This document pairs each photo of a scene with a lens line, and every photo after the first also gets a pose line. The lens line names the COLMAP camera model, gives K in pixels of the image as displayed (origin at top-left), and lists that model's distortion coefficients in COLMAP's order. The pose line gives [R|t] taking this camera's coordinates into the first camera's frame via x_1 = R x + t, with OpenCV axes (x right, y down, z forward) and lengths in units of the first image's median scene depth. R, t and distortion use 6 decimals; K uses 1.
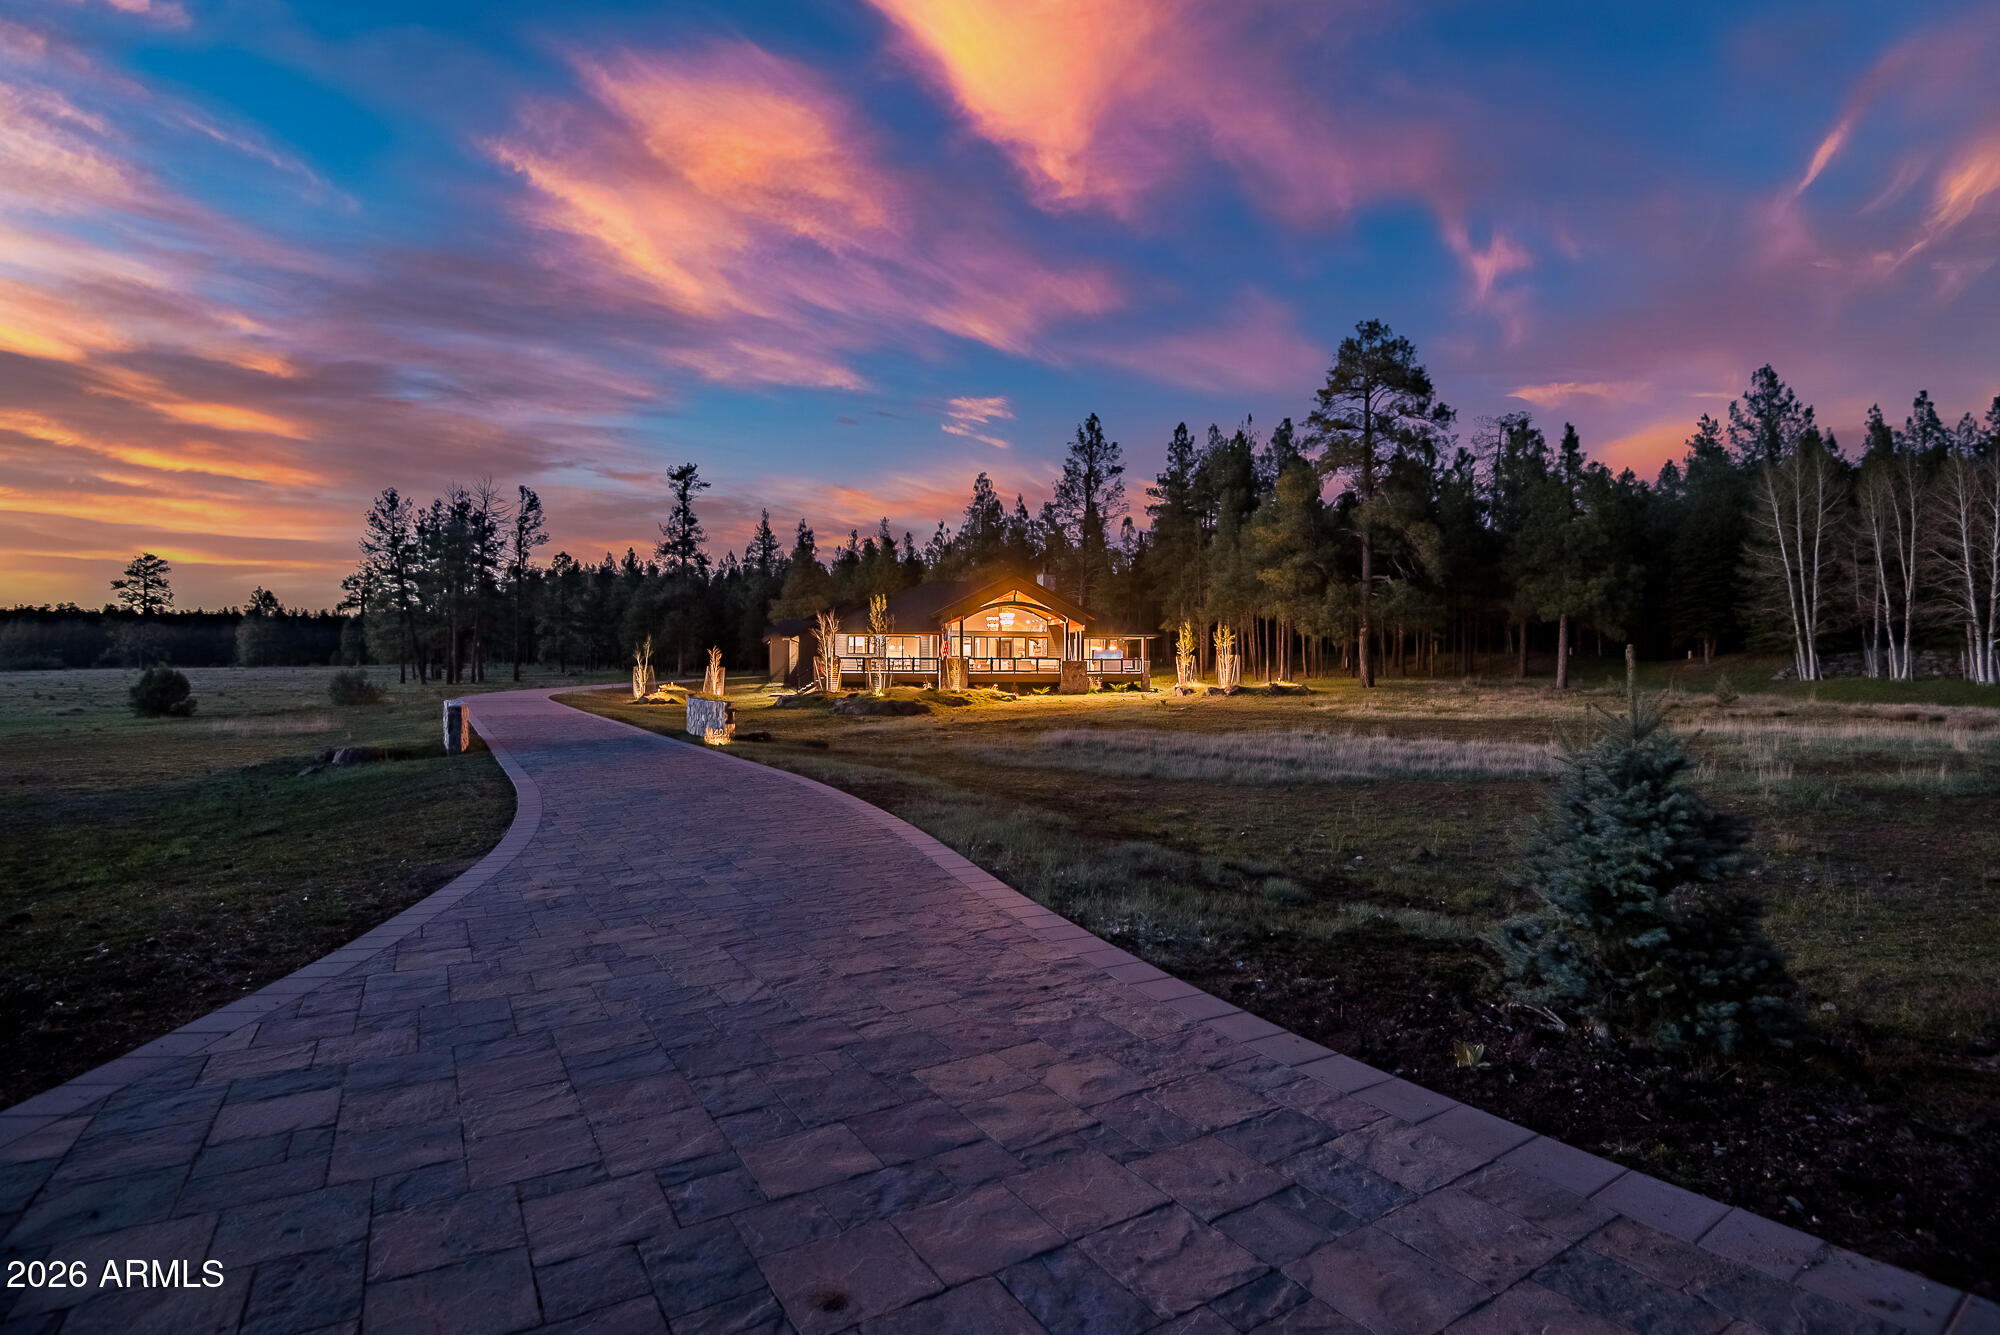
lens RADIAL K [[889.3, 0, 1000.0], [0, 889.3, 667.5], [0, 0, 1]] dist [-0.003480, -0.000419]
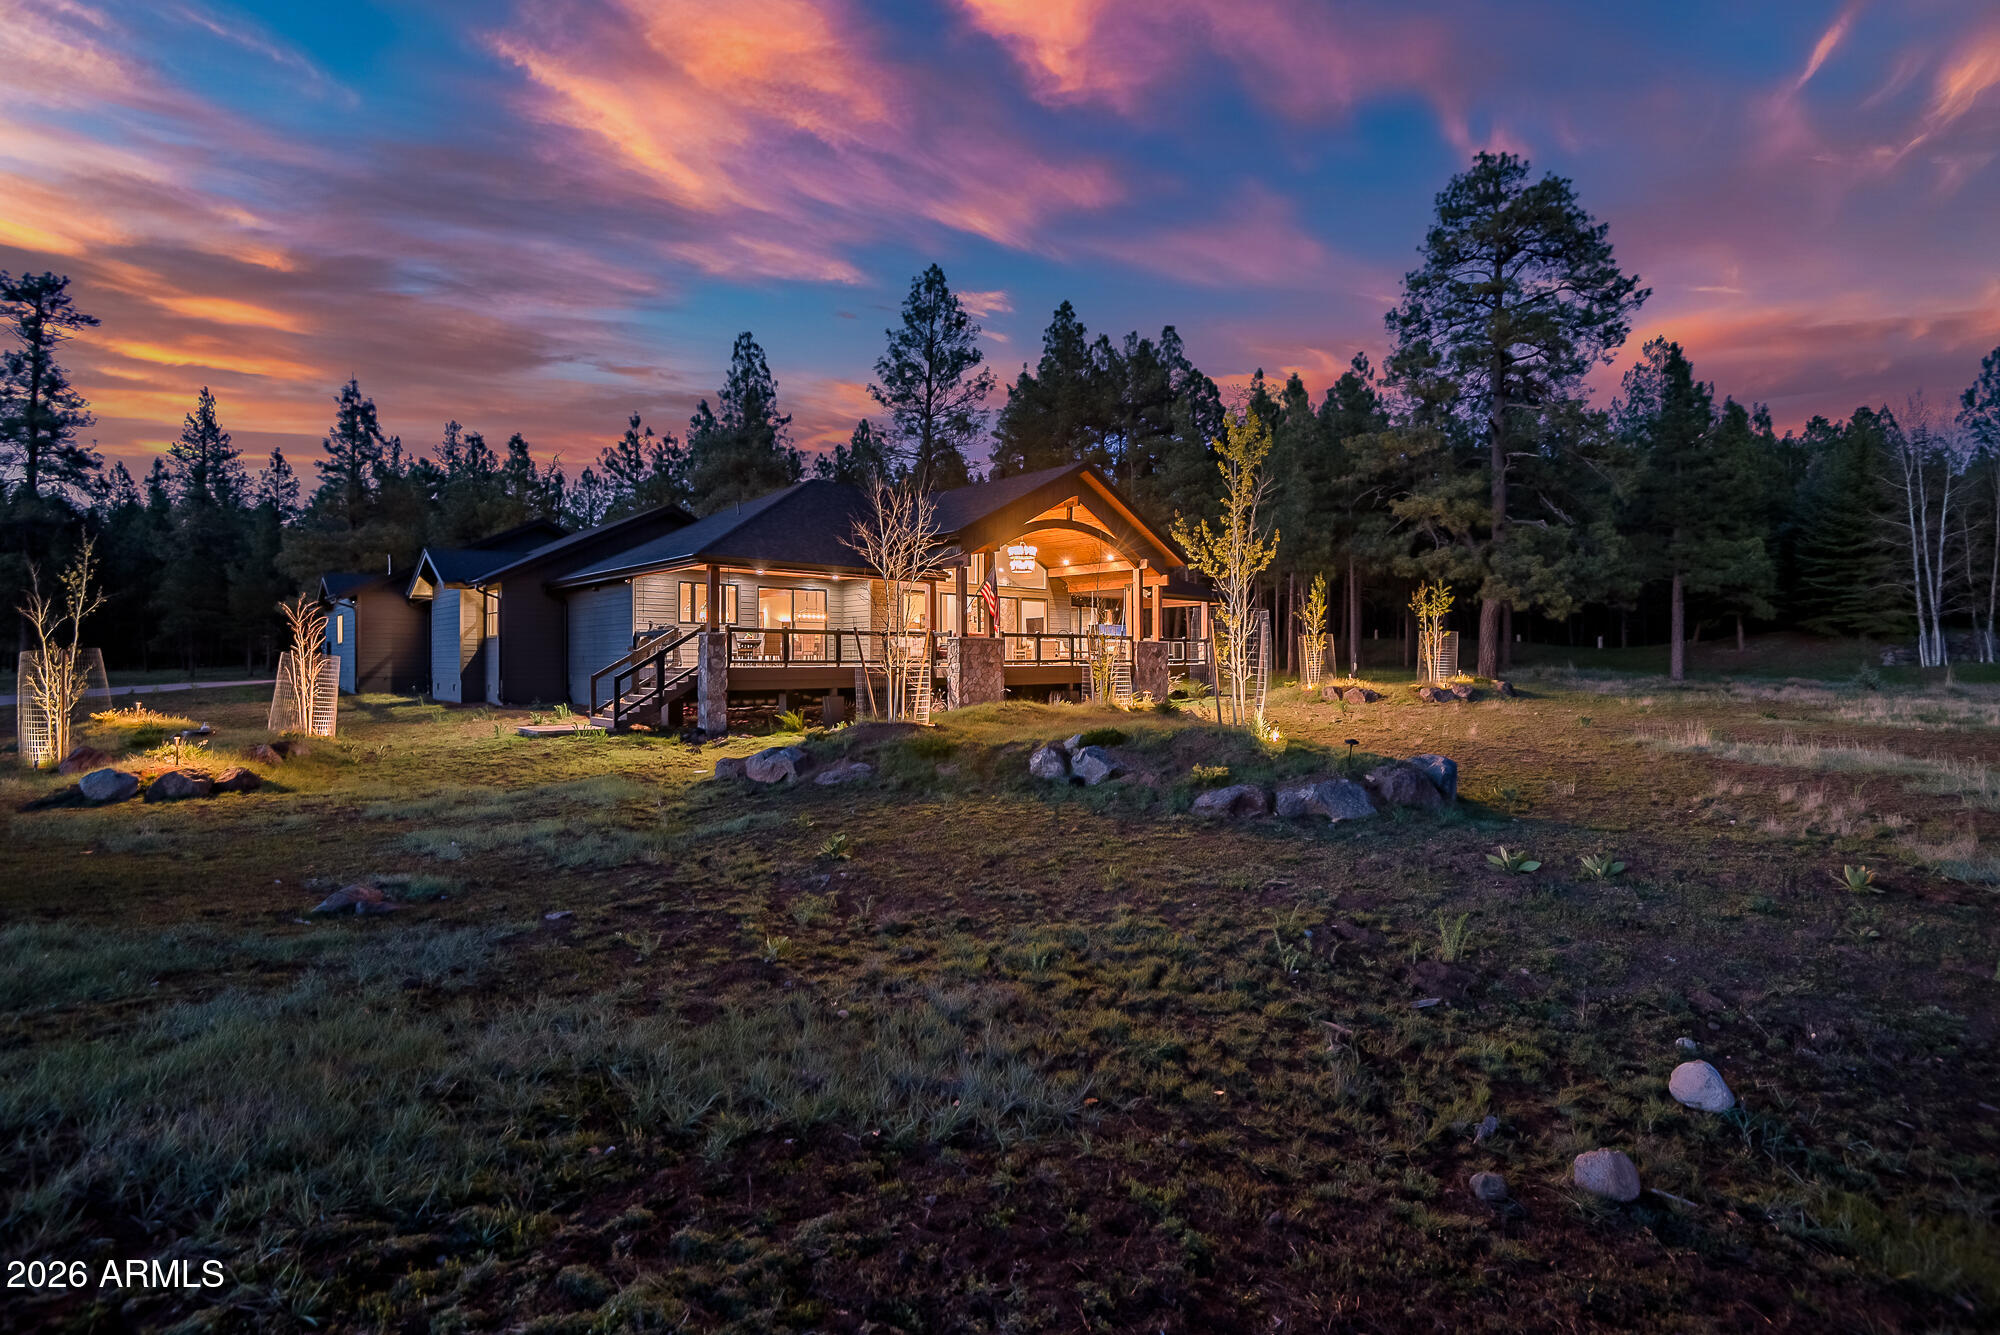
lens RADIAL K [[889.3, 0, 1000.0], [0, 889.3, 667.5], [0, 0, 1]] dist [-0.003480, -0.000419]
pose [[0.871228, -0.011106, 0.490753, -0.247066], [-0.000475, 0.999724, 0.023467, -0.003236], [-0.490879, -0.020678, 0.870983, 0.531479]]
